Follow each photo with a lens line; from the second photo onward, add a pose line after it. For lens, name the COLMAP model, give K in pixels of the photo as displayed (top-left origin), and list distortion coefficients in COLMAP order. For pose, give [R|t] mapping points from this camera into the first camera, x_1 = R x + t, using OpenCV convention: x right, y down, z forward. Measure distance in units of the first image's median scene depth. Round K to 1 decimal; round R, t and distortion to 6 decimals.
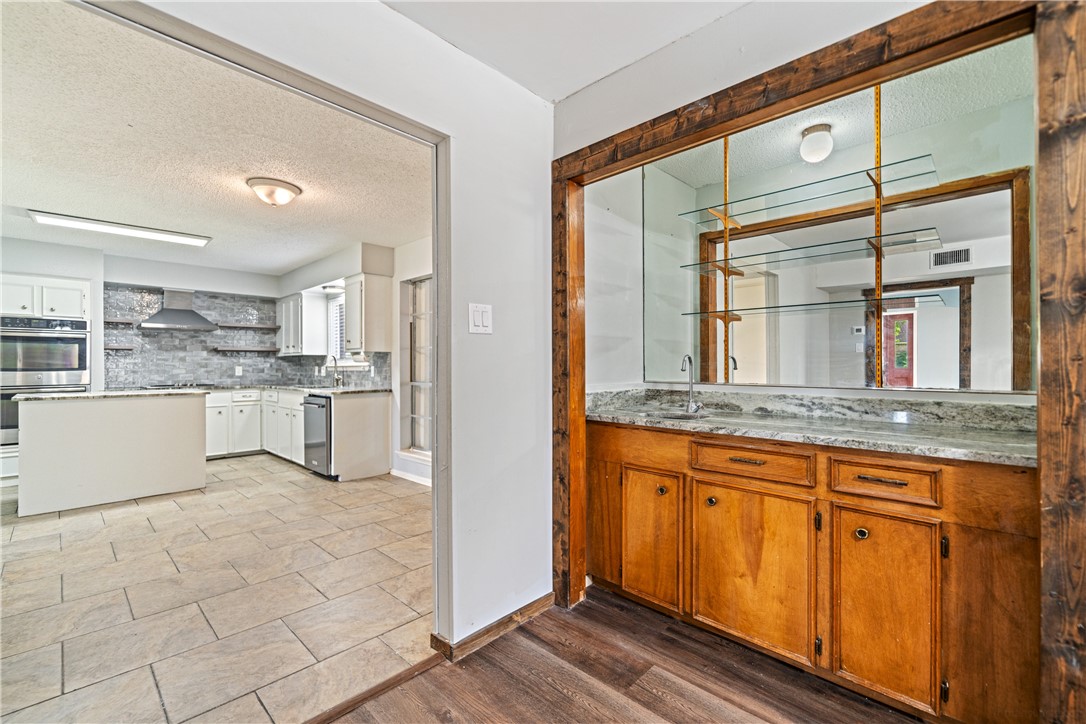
lens RADIAL K [[463.0, 0, 543.0], [0, 463.0, 362.0], [0, 0, 1]] dist [-0.001063, 0.000168]
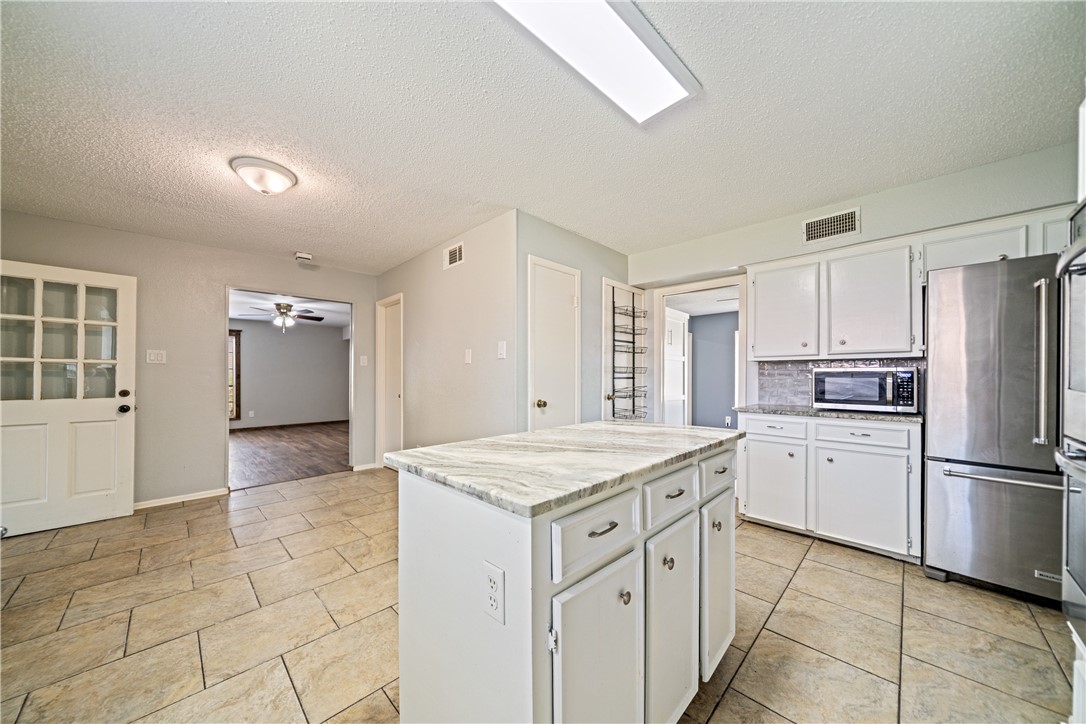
lens RADIAL K [[376.1, 0, 544.9], [0, 376.1, 377.2], [0, 0, 1]] dist [0.000470, 0.000189]
pose [[-0.999705, 0.006310, 0.023452, -0.797032], [0.006236, 0.999975, -0.003210, 0.009733], [-0.023472, -0.003063, -0.999720, 1.201528]]
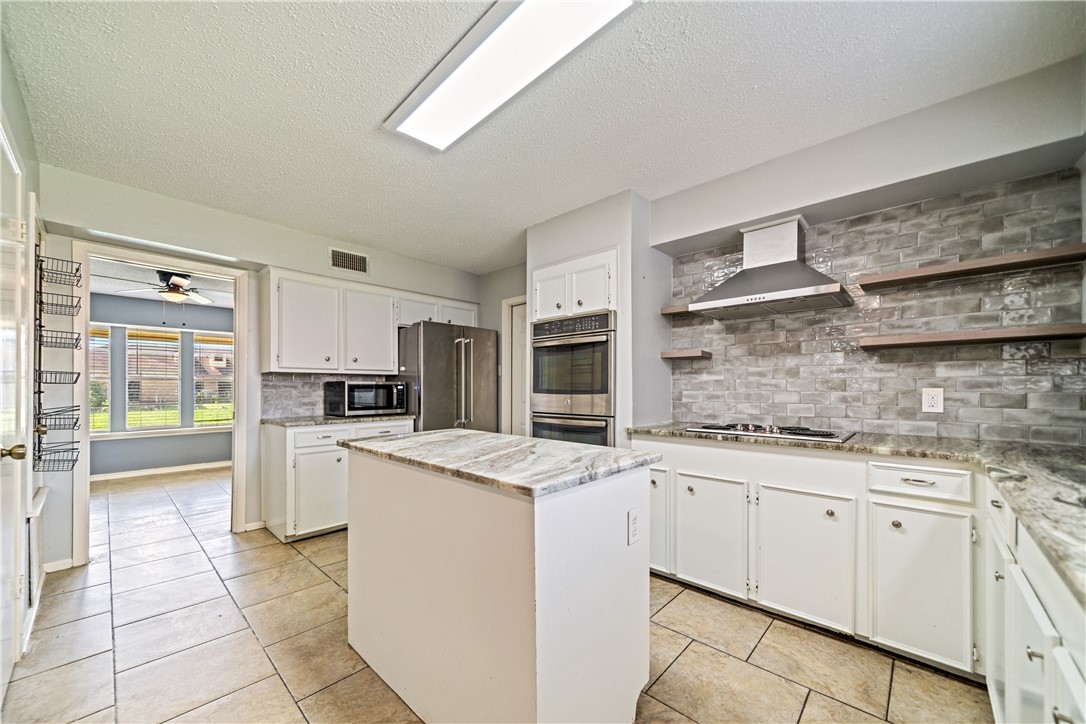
lens RADIAL K [[412.3, 0, 542.0], [0, 412.3, 386.4], [0, 0, 1]] dist [-0.000965, -0.000218]
pose [[0.009531, 0.002594, -0.999951, -0.461067], [0.008137, 0.999963, 0.002671, 0.006879], [0.999921, -0.008162, 0.009510, 0.948267]]
